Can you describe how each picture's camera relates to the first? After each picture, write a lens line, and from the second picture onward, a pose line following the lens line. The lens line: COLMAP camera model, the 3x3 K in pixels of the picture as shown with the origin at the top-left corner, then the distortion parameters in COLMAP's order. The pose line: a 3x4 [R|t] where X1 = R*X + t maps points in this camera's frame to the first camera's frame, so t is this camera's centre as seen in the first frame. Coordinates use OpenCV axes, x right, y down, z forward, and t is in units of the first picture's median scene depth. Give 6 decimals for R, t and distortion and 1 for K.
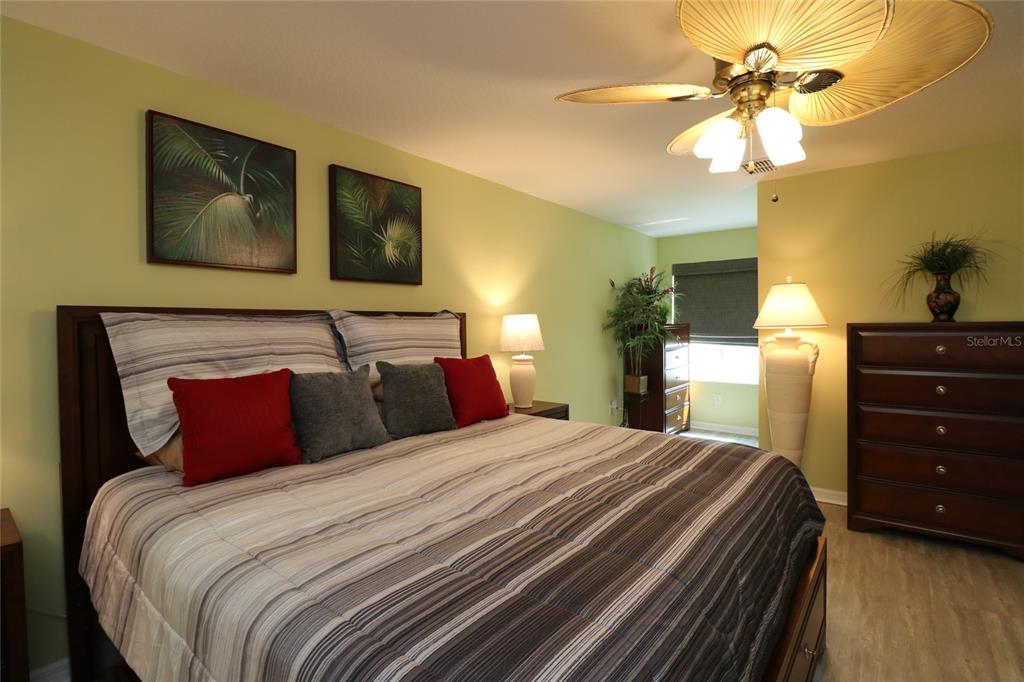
lens RADIAL K [[477.8, 0, 513.6], [0, 477.8, 337.4], [0, 0, 1]] dist [-0.004364, -0.010249]
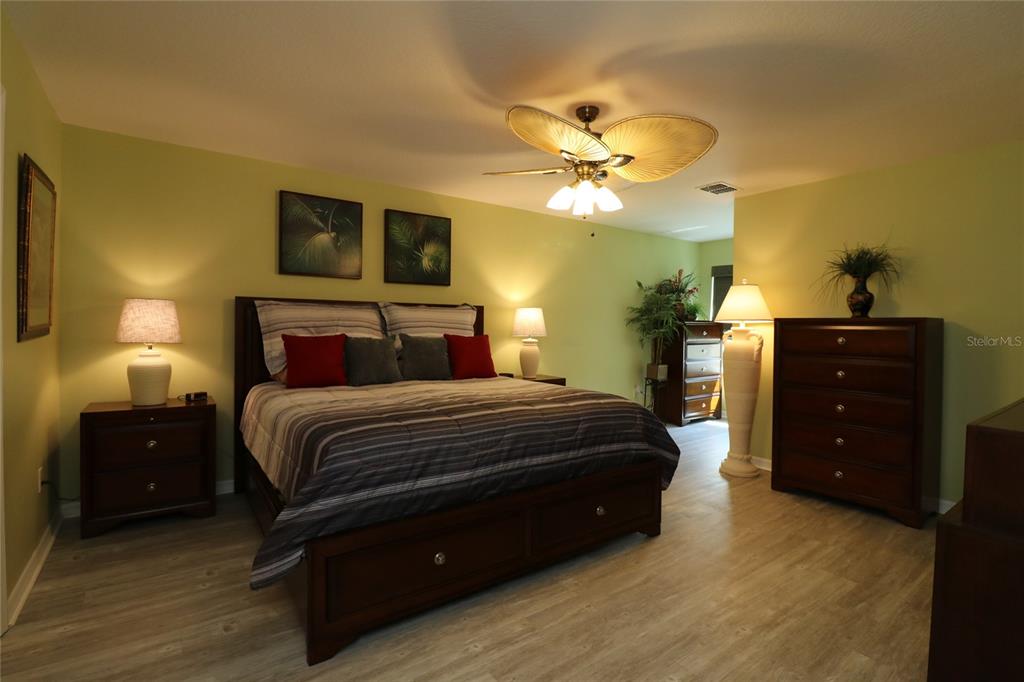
lens RADIAL K [[477.8, 0, 510.6], [0, 477.8, 335.2], [0, 0, 1]] dist [-0.004364, -0.010249]
pose [[0.963475, 0.029325, -0.266188, 0.421629], [-0.030039, 0.999548, 0.001392, 0.035867], [0.266109, 0.006655, 0.963920, -0.383660]]
